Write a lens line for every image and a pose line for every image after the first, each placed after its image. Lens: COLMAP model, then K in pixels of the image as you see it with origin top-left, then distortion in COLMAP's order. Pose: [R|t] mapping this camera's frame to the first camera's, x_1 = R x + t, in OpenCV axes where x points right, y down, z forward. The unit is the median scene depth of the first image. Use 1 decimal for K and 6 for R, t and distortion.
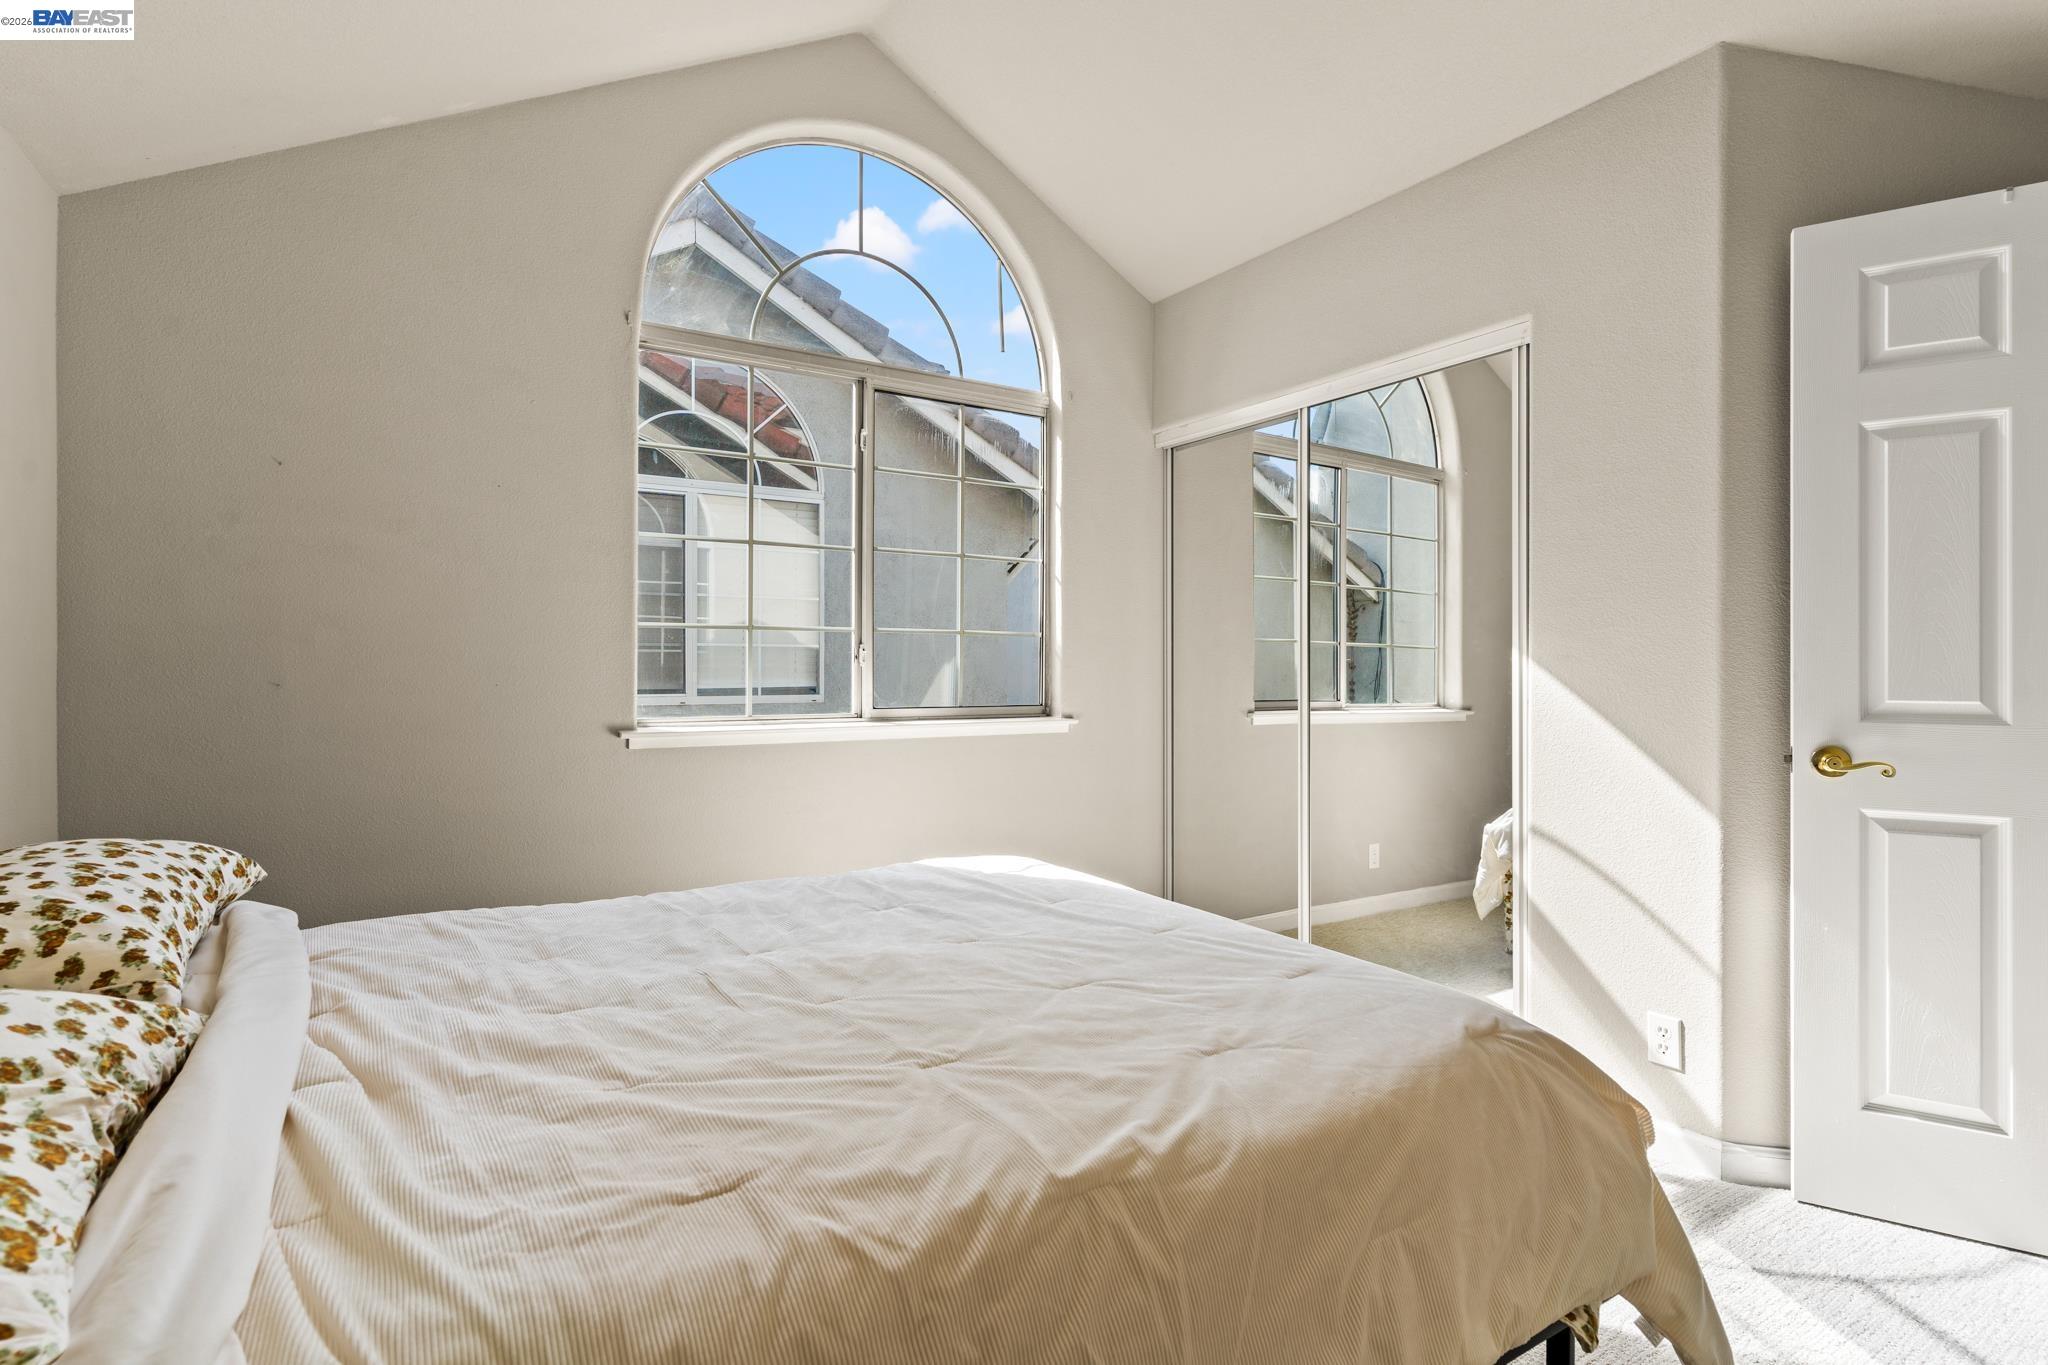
lens RADIAL K [[996.0, 0, 1020.3], [0, 996.0, 673.5], [0, 0, 1]] dist [0.003231, -0.000523]
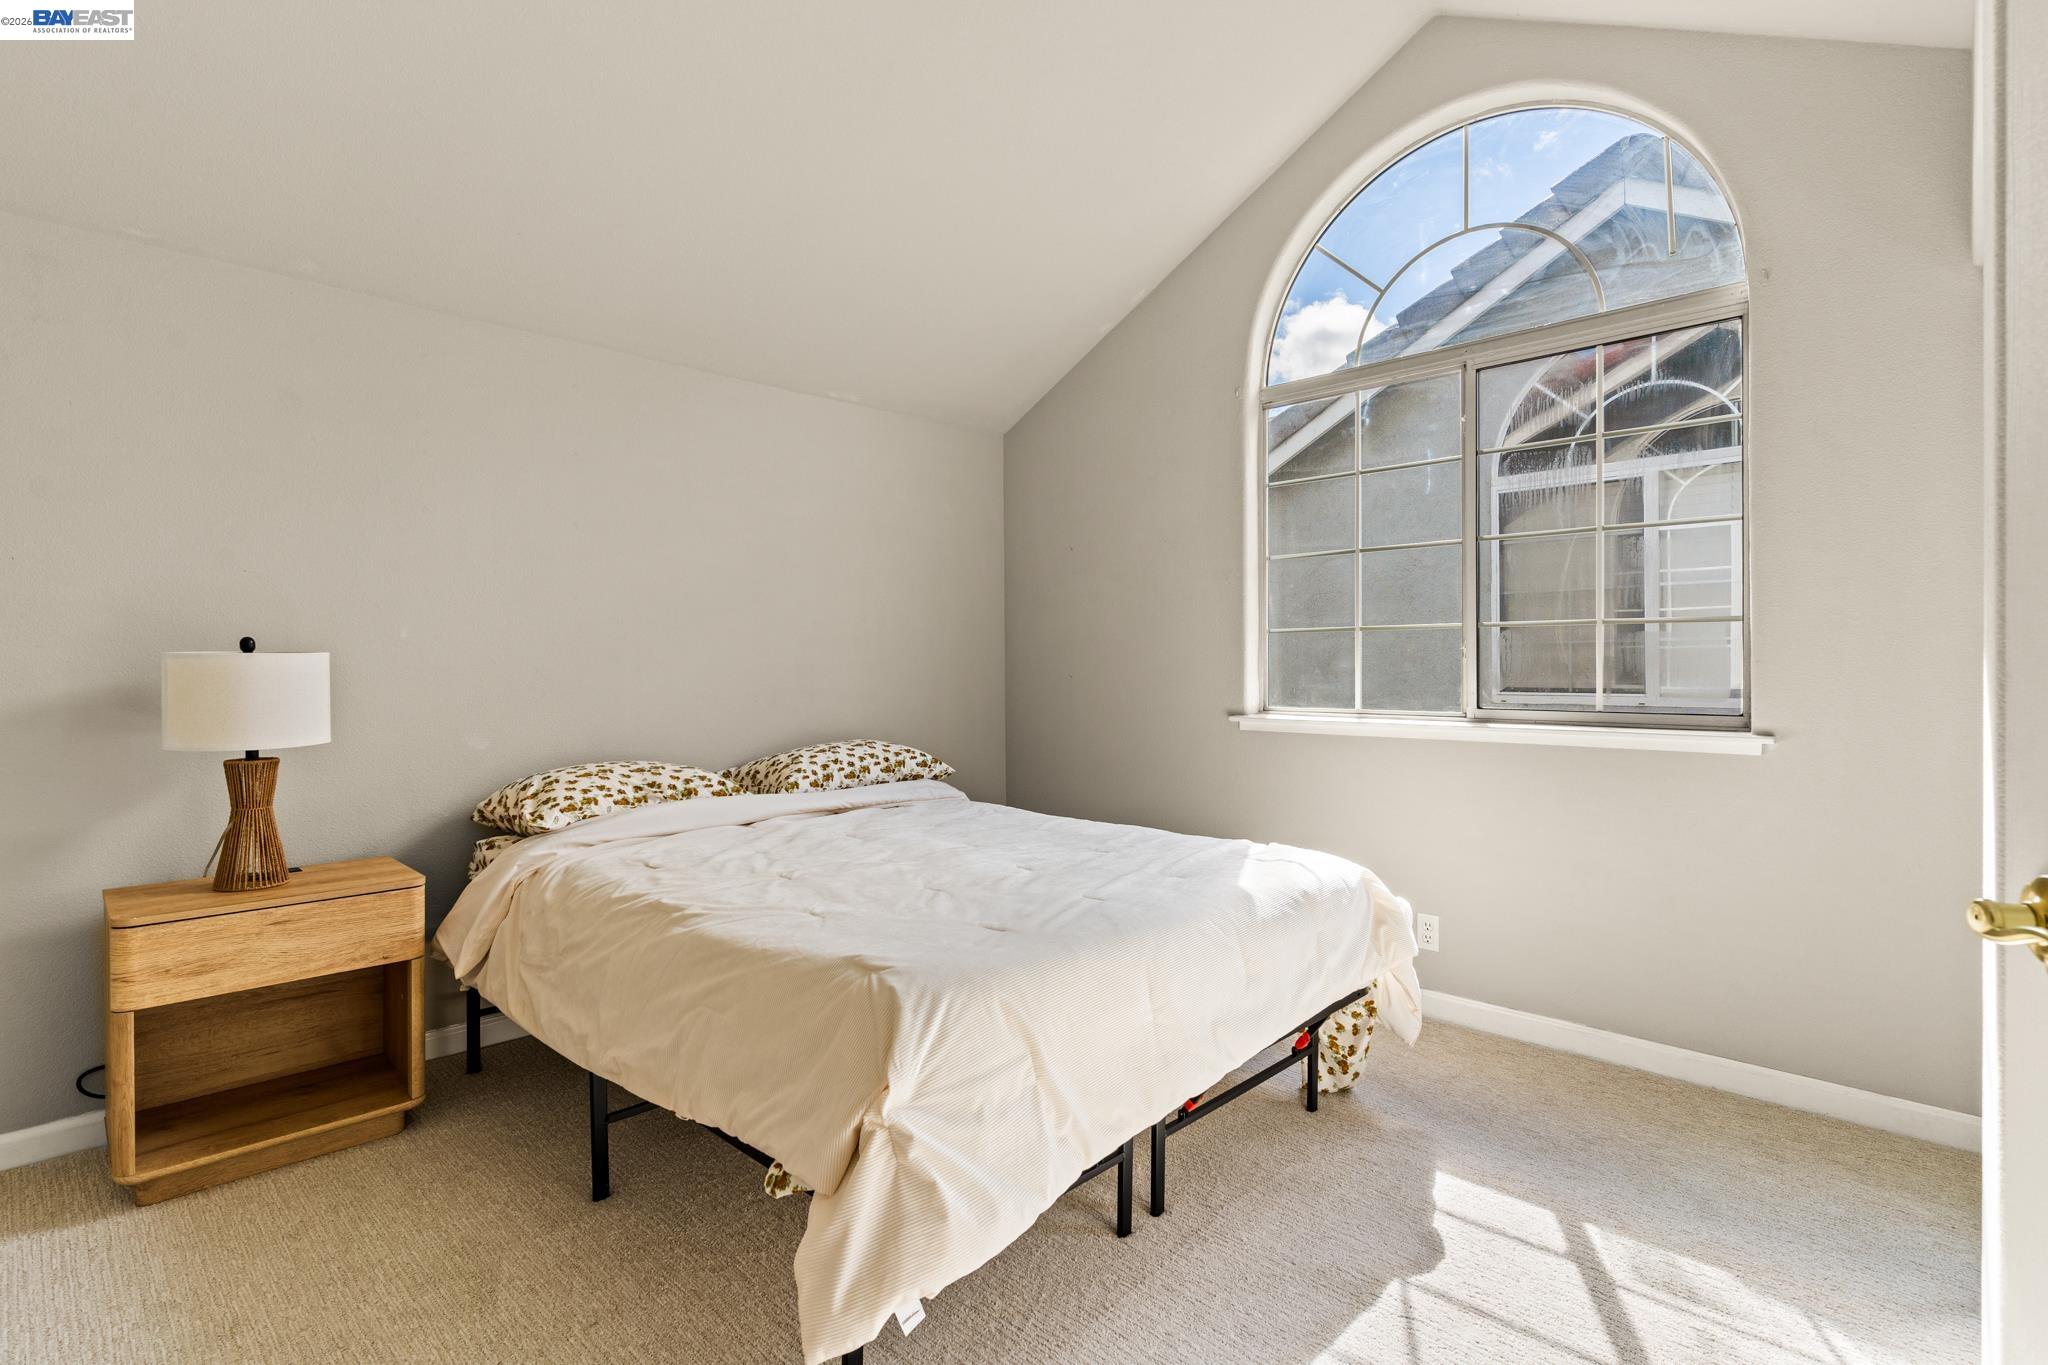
lens RADIAL K [[996.0, 0, 1019.5], [0, 996.0, 677.7], [0, 0, 1]] dist [0.003231, -0.000523]
pose [[0.238930, 0.005950, -0.971019, 0.666123], [-0.003785, 0.999979, 0.005196, 0.002899], [0.971029, 0.002434, 0.238947, 0.356383]]
